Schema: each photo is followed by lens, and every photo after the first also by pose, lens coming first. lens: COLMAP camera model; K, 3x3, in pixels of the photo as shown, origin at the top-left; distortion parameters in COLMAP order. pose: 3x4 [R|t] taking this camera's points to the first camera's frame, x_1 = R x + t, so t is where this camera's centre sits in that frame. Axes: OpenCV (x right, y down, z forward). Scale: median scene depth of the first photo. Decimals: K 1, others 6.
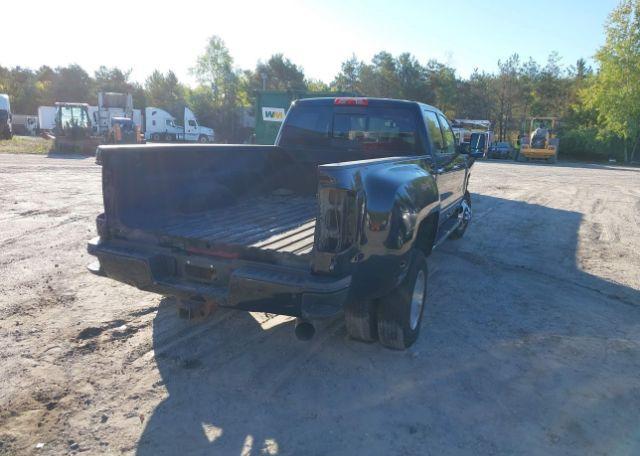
lens RADIAL K [[507.3, 0, 320.0], [0, 507.3, 228.0], [0, 0, 1]] dist [0.032451, 0.001774]
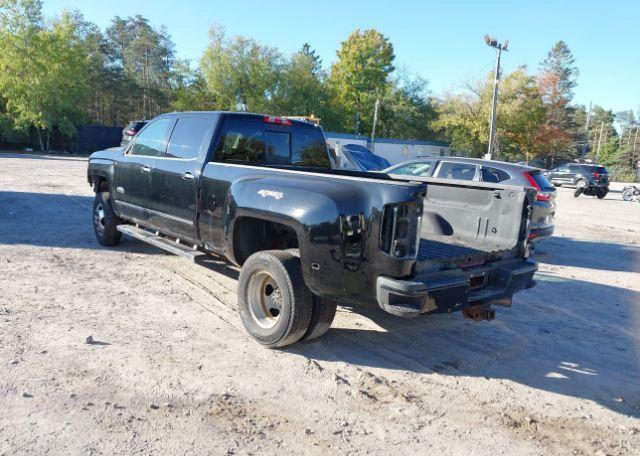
lens RADIAL K [[507.3, 0, 320.0], [0, 507.3, 228.0], [0, 0, 1]] dist [0.032451, 0.001774]
pose [[0.397192, -0.143279, 0.906482, -0.147082], [0.115724, 0.987673, 0.105406, -0.021239], [-0.910410, 0.063035, 0.408877, 0.082589]]
